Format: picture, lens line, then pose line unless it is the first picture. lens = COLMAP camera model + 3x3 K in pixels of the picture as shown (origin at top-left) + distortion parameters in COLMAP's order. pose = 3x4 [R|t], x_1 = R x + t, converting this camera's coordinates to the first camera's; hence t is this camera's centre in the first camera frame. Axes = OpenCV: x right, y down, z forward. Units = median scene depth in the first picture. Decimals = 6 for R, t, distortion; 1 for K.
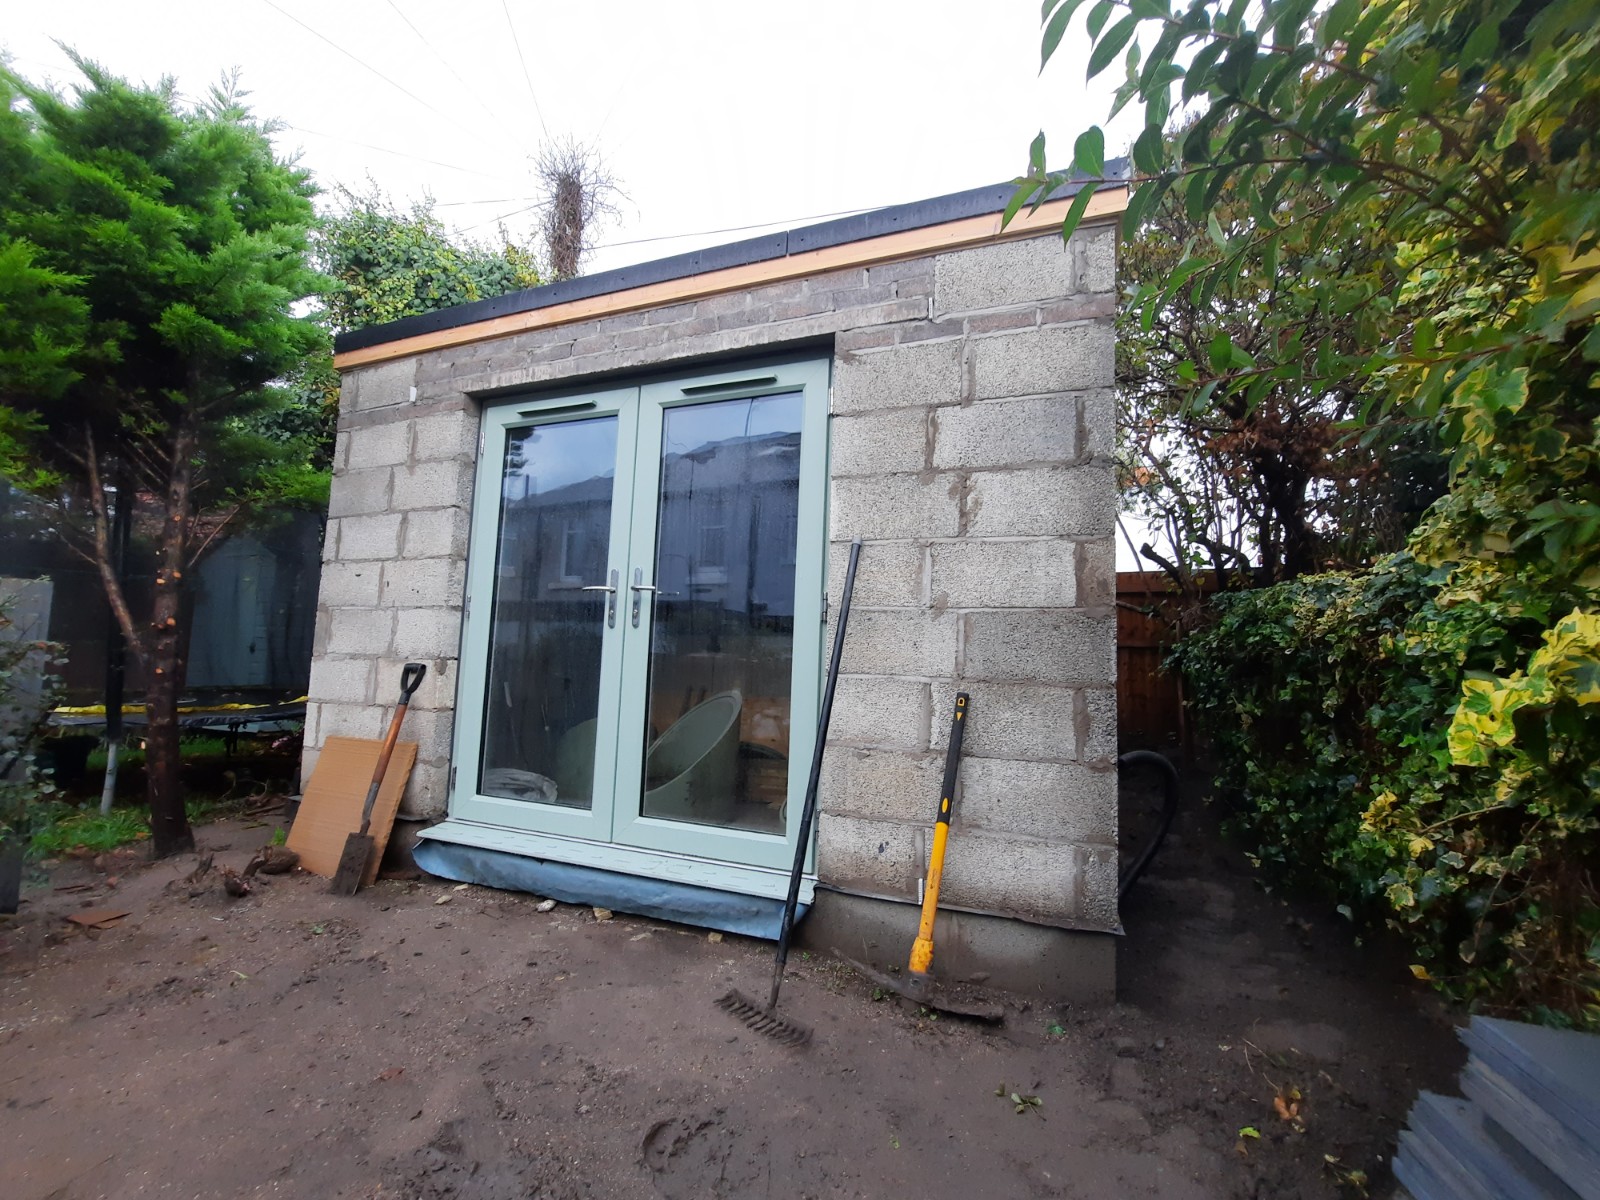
lens RADIAL K [[633.6, 0, 805.3], [0, 633.6, 612.6], [0, 0, 1]] dist [-0.018814, 0.000353]
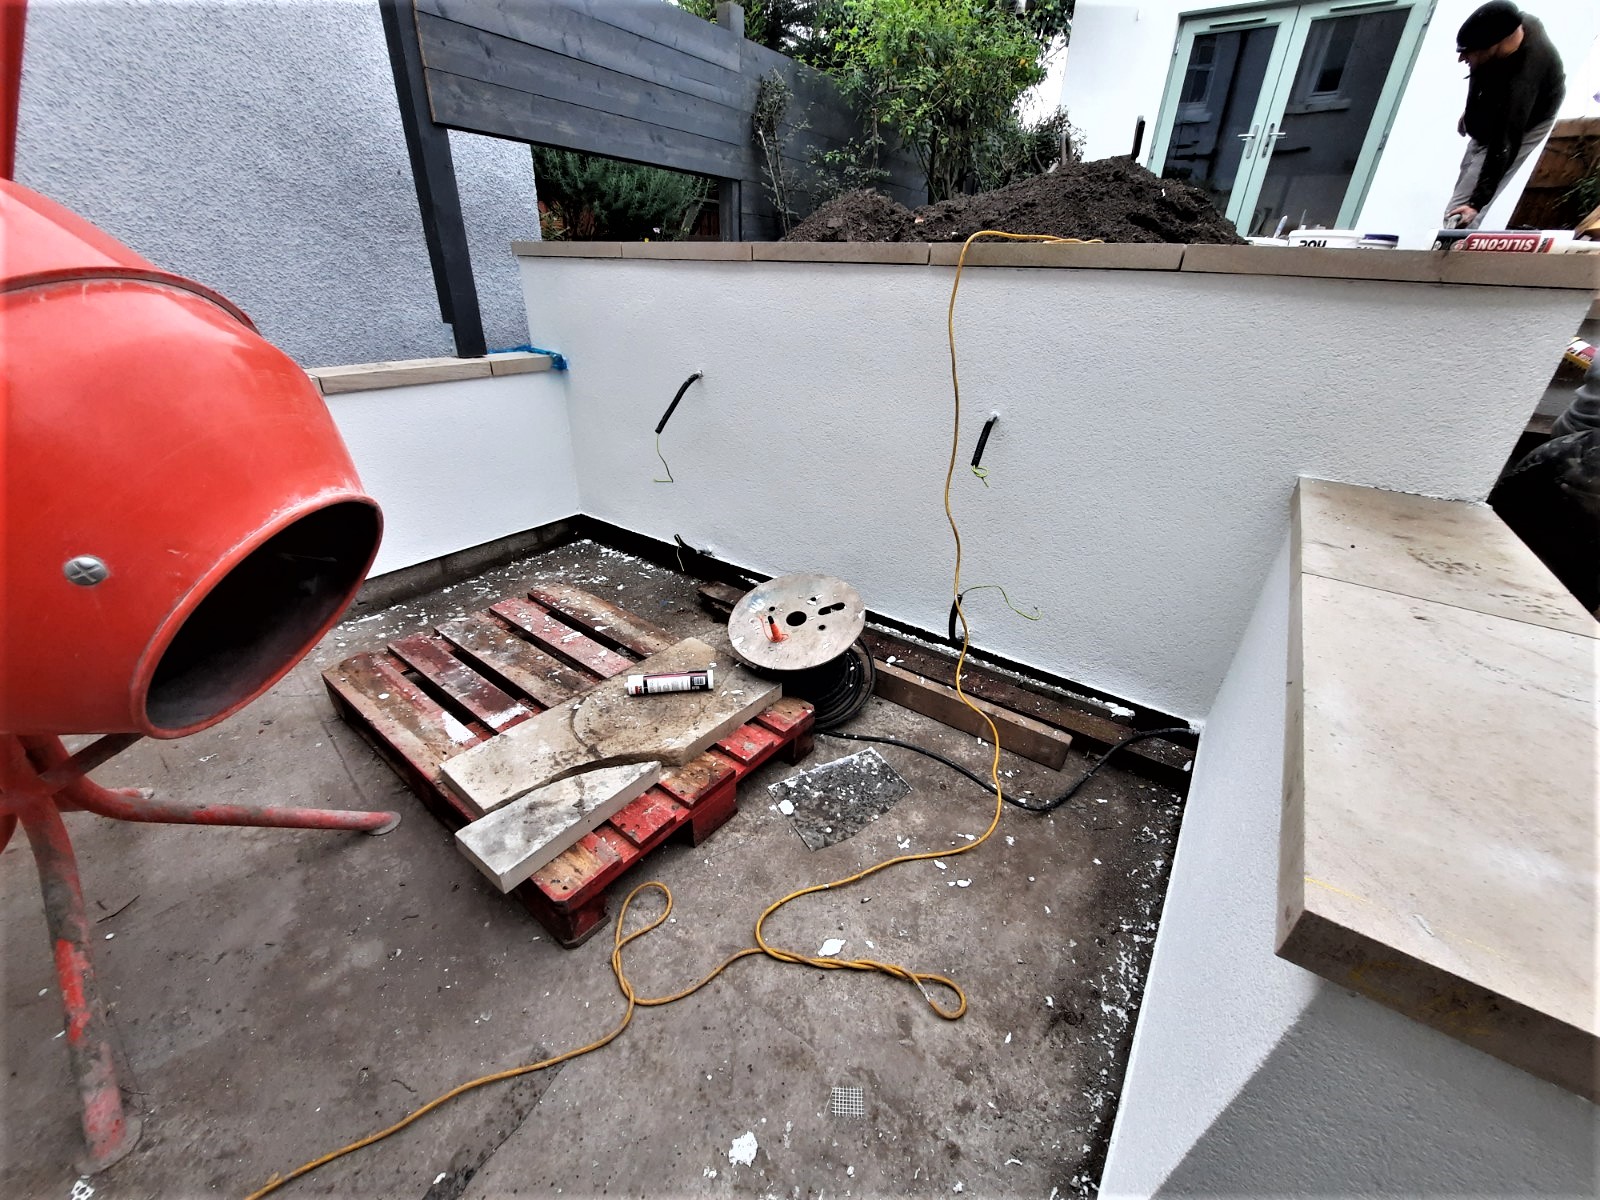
lens RADIAL K [[633.6, 0, 804.2], [0, 633.6, 609.3], [0, 0, 1]] dist [-0.018814, 0.000353]
pose [[0.949947, 0.148962, -0.274610, -0.830643], [0.023383, 0.842637, 0.537975, 0.128607], [0.311535, -0.517468, 0.796977, -1.730793]]
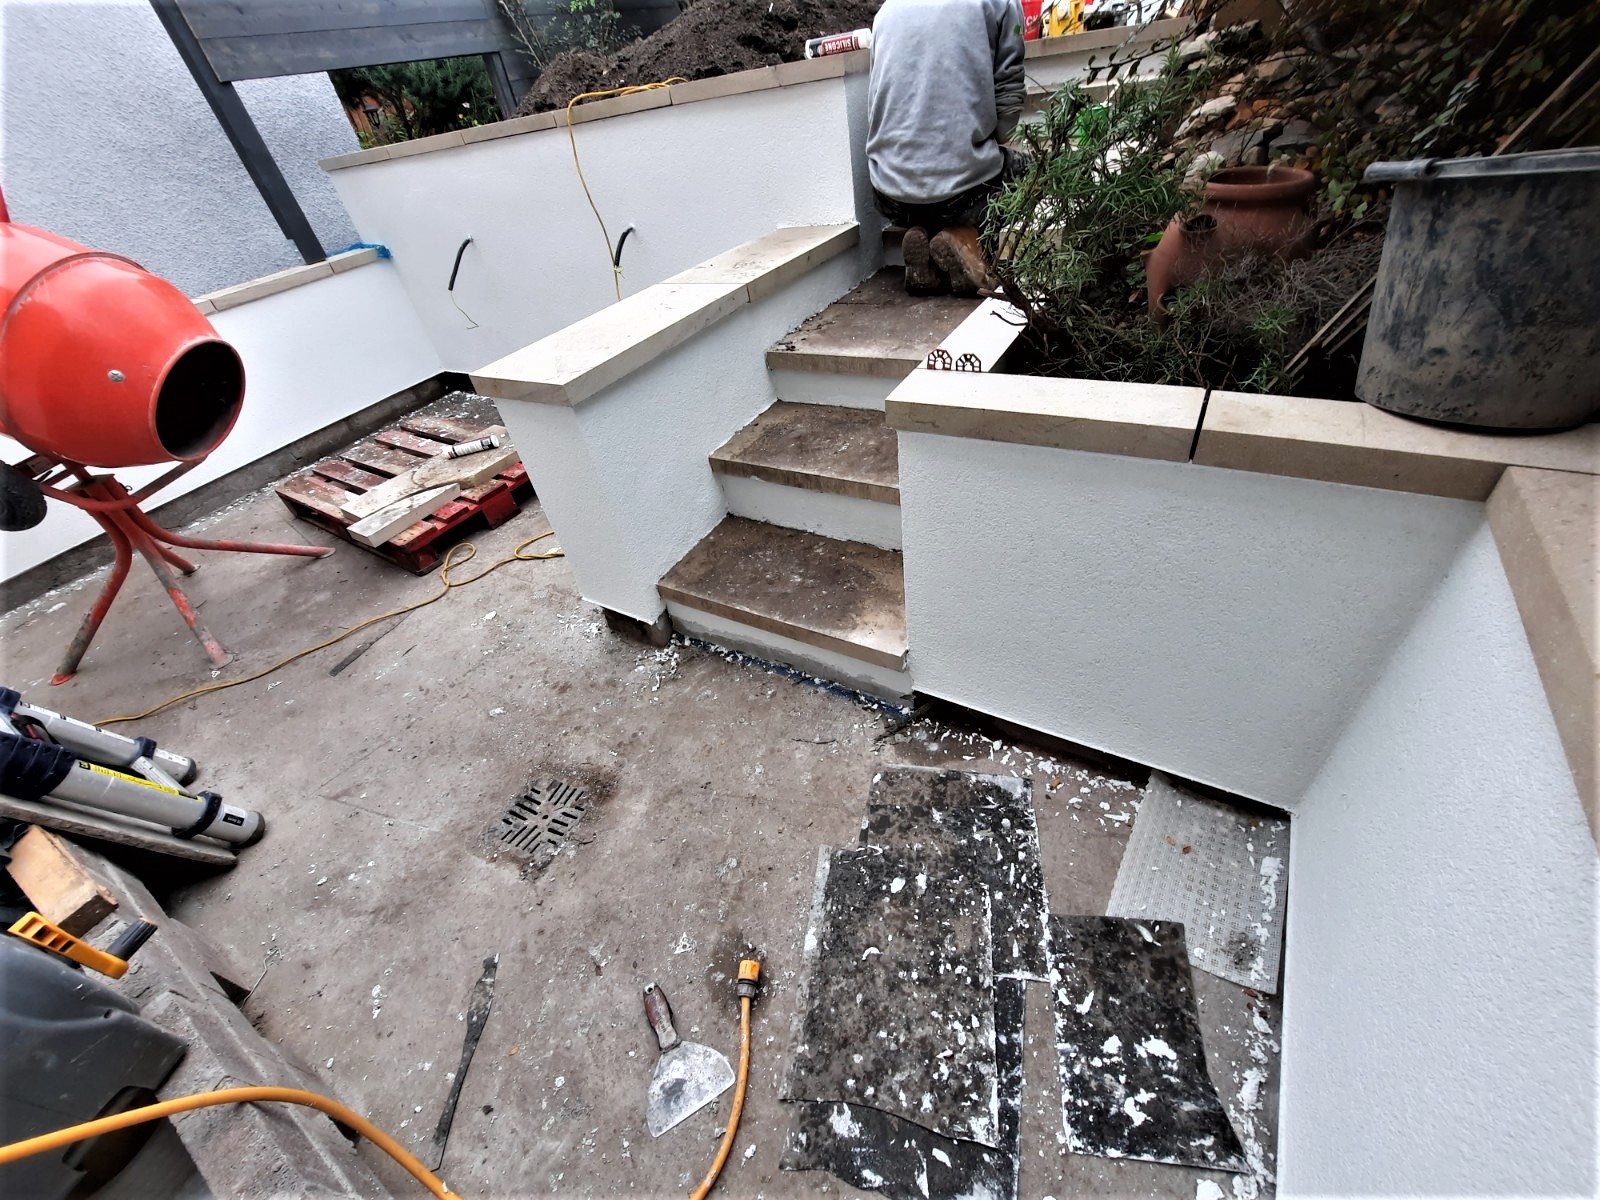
lens RADIAL K [[633.6, 0, 800.5], [0, 633.6, 608.1], [0, 0, 1]] dist [-0.018814, 0.000353]
pose [[0.956594, 0.032302, -0.289627, -0.333898], [0.188976, 0.687799, 0.700871, 0.091929], [0.221844, -0.725182, 0.651840, -2.026424]]
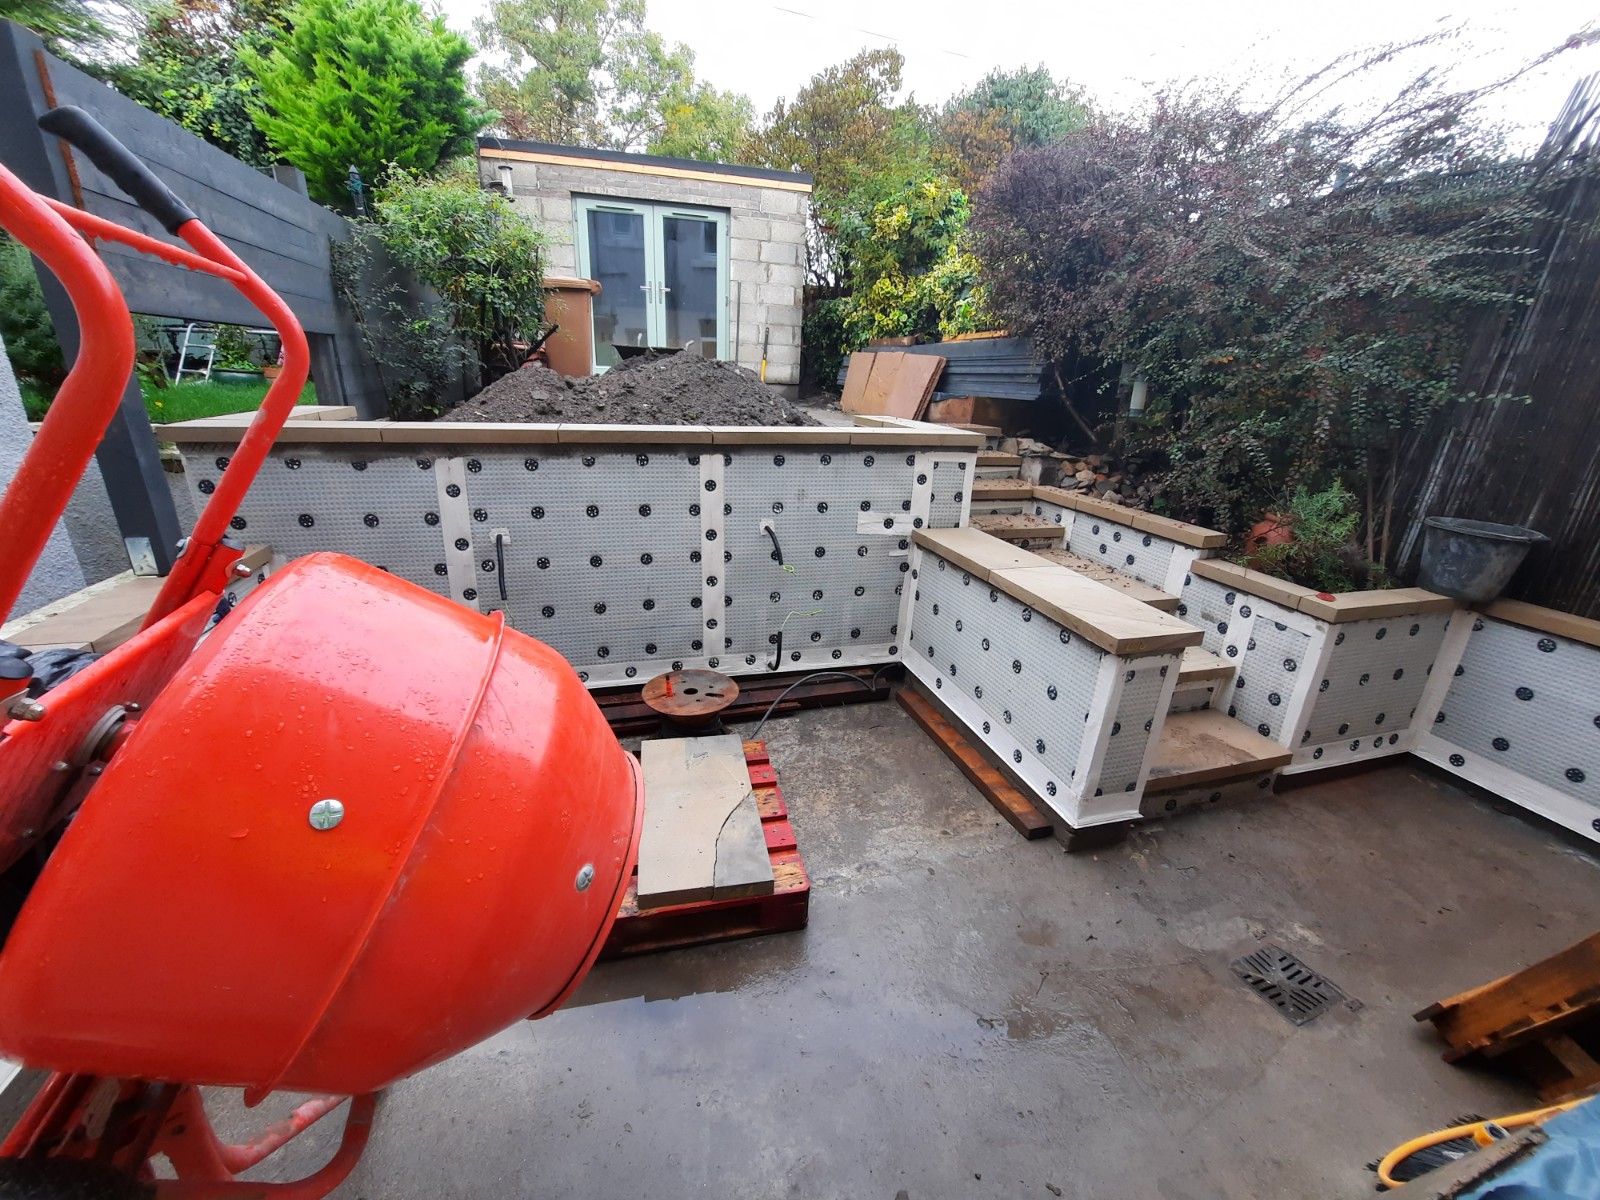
lens RADIAL K [[633.6, 0, 798.9], [0, 633.6, 610.1], [0, 0, 1]] dist [-0.018814, 0.000353]
pose [[0.838086, -0.187482, 0.512311, -1.346942], [-0.066346, 0.897094, 0.436830, -0.017619], [-0.541489, -0.400091, 0.739403, -1.902284]]
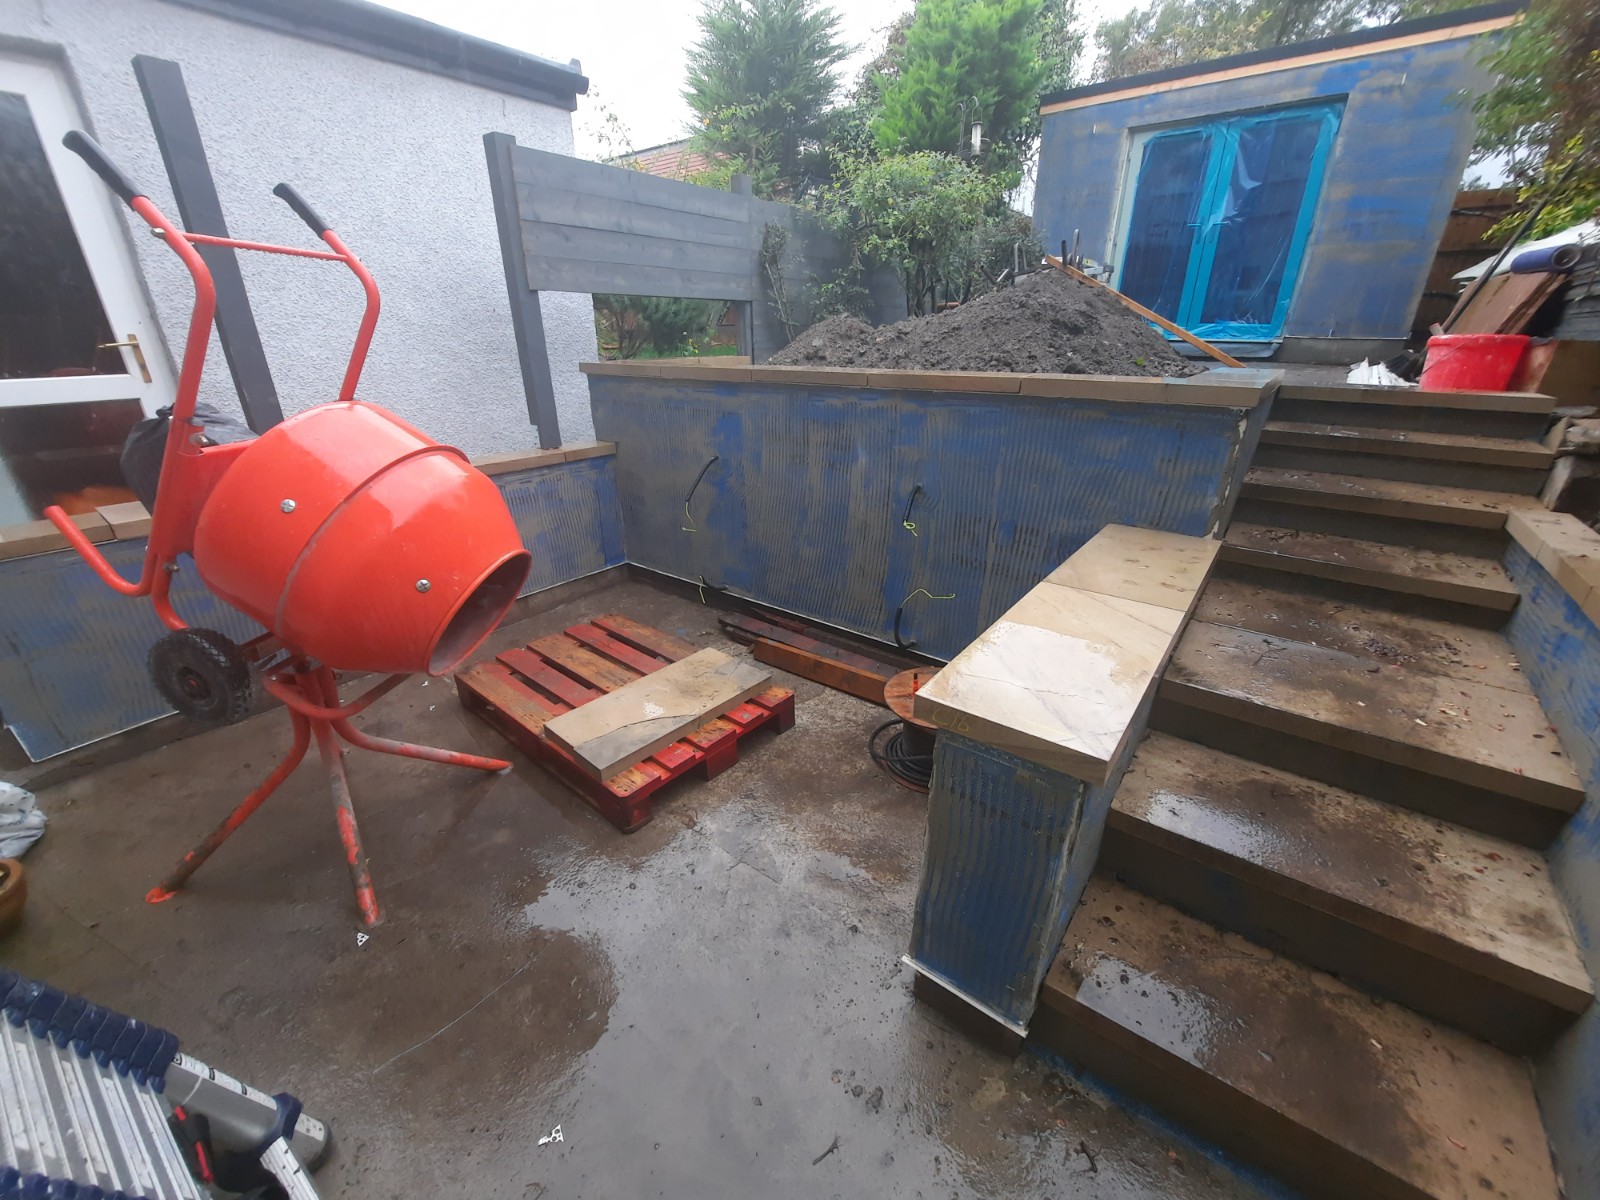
lens RADIAL K [[633.6, 0, 804.0], [0, 633.6, 610.5], [0, 0, 1]] dist [-0.018814, 0.000353]
pose [[0.935545, 0.112096, -0.334948, -0.685053], [0.063739, 0.879155, 0.472254, 0.030652], [0.347409, -0.463164, 0.815344, -1.939019]]
